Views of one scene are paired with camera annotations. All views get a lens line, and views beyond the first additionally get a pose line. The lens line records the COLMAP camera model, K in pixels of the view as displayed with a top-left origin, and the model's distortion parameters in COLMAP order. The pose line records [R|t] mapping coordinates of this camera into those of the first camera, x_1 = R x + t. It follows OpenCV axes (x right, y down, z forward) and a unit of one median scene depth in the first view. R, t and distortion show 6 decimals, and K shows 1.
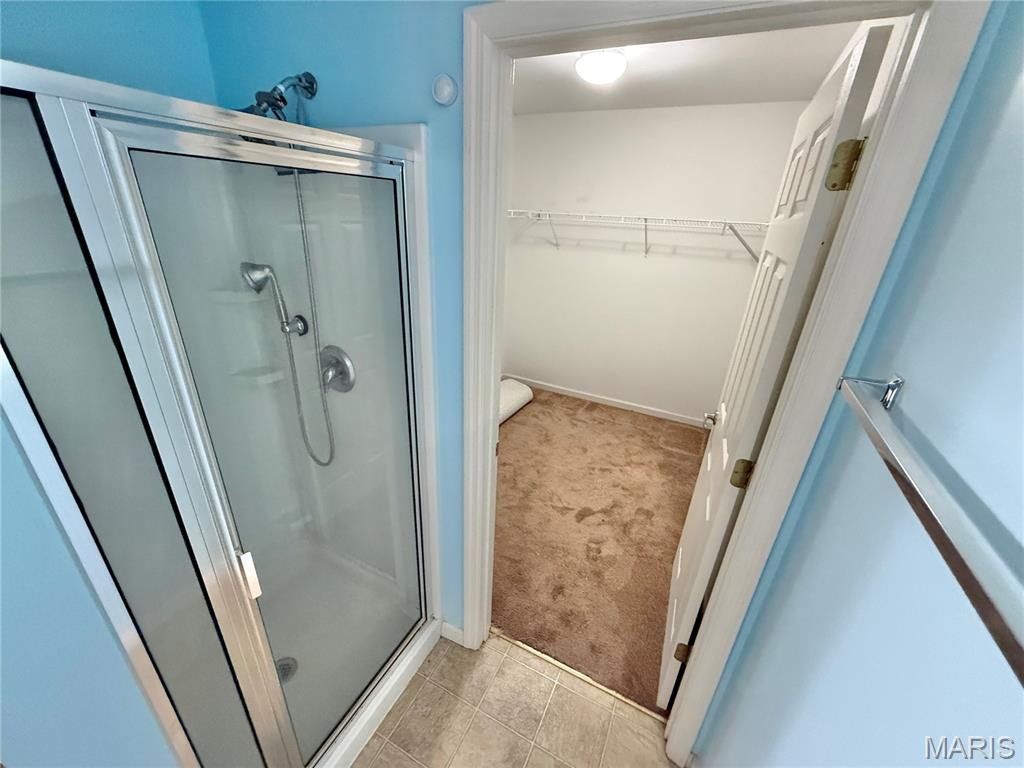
lens RADIAL K [[407.3, 0, 510.0], [0, 407.3, 386.4], [0, 0, 1]] dist [-0.000664, 0.000077]
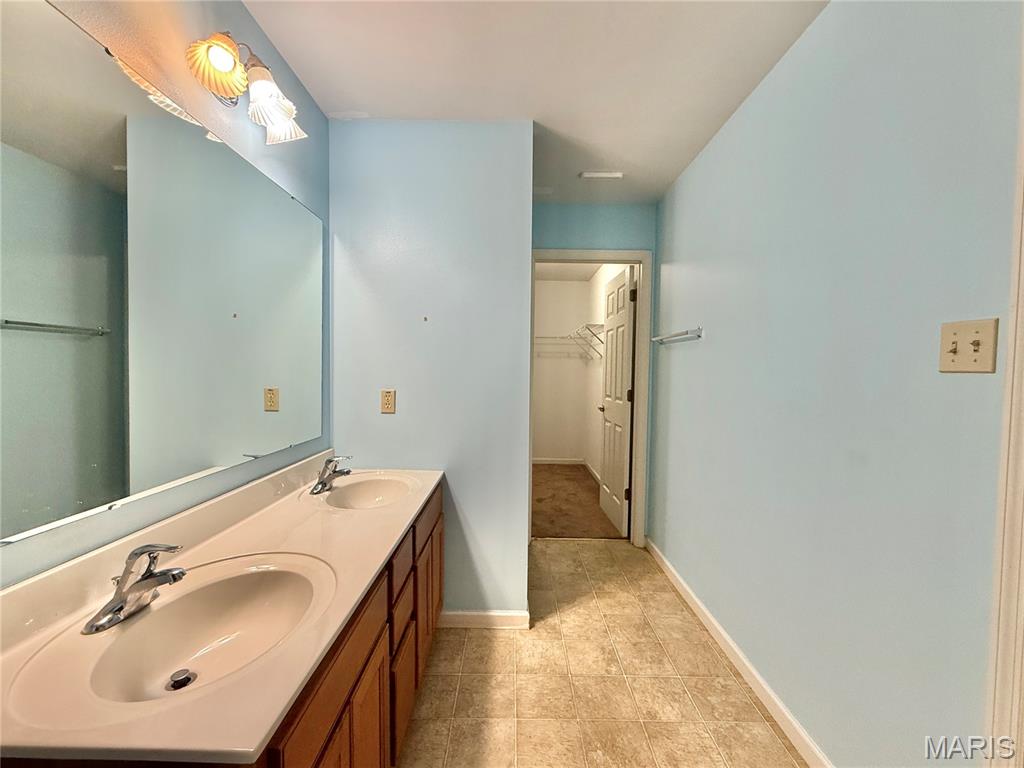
lens RADIAL K [[428.8, 0, 506.4], [0, 428.8, 387.1], [0, 0, 1]] dist [-0.001208, -0.000208]
pose [[0.898903, -0.050998, 0.435170, -0.487604], [0.199577, 0.931841, -0.303052, 0.295152], [-0.390054, 0.359264, 0.847813, -0.387641]]
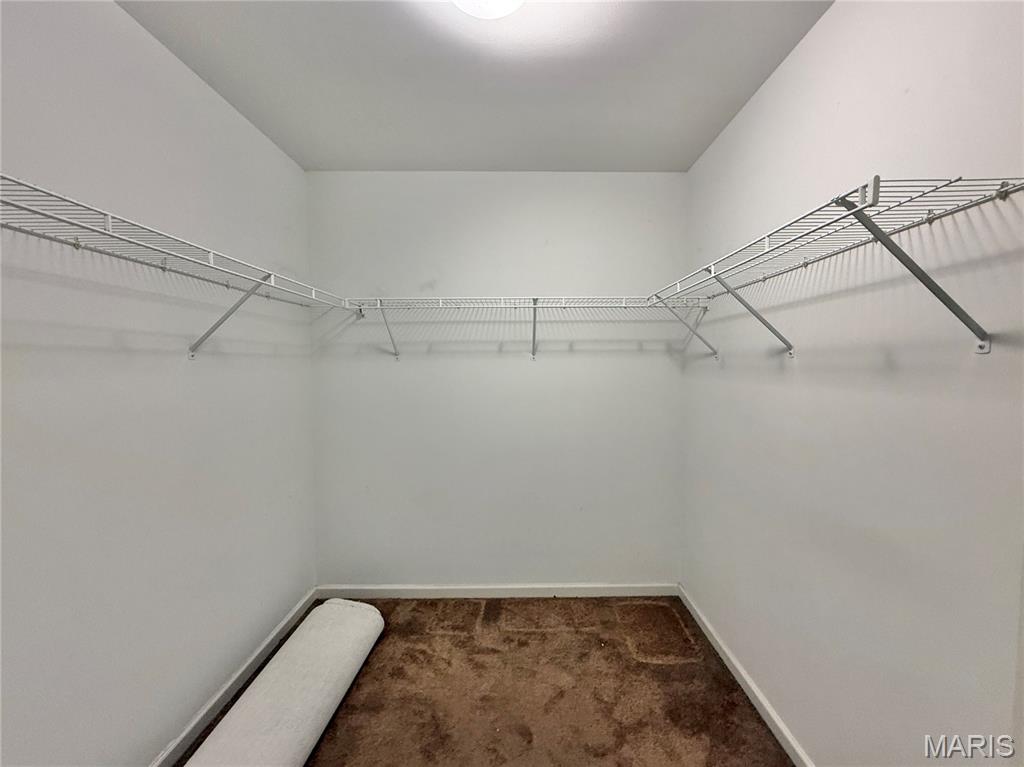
lens RADIAL K [[423.7, 0, 524.4], [0, 423.7, 386.0], [0, 0, 1]] dist [0.000230, 0.000092]
pose [[0.888591, -0.074813, 0.452558, -0.008850], [0.227384, 0.928699, -0.292941, -0.071978], [-0.398375, 0.363209, 0.842245, 0.433309]]
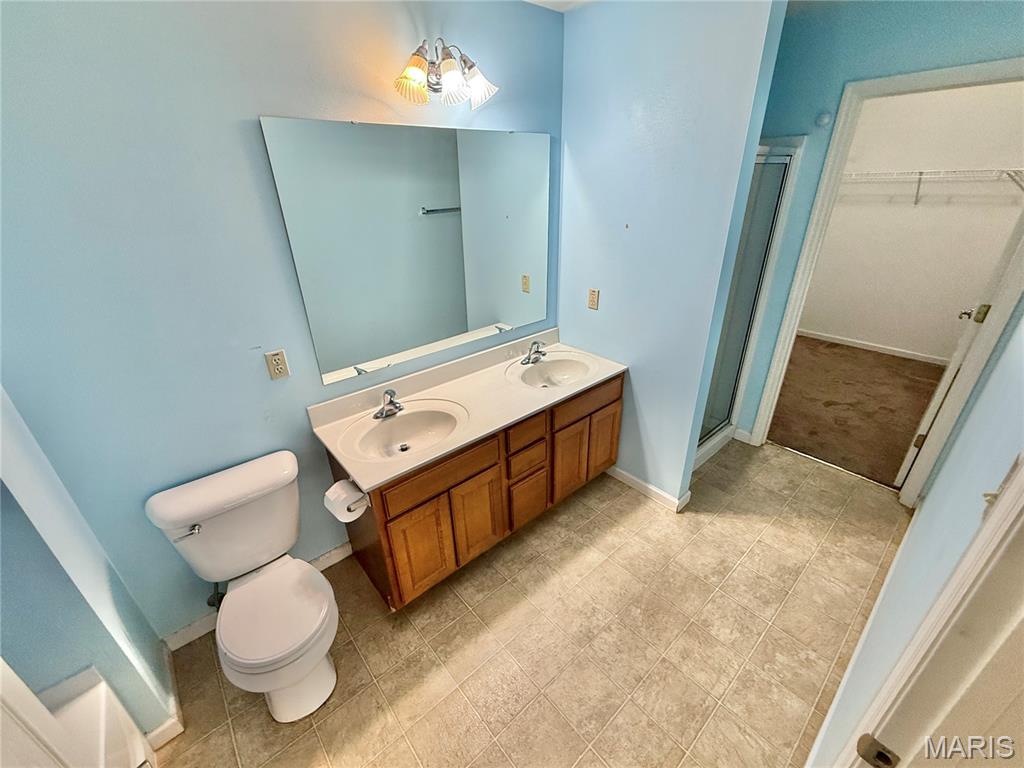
lens RADIAL K [[419.5, 0, 512.0], [0, 419.5, 384.0], [0, 0, 1]] dist [-0.001542, 0.000170]
pose [[0.921471, 0.107314, -0.373330, -0.210554], [-0.091989, 0.994029, 0.058684, 0.204825], [0.377399, -0.019733, 0.925840, -0.507606]]
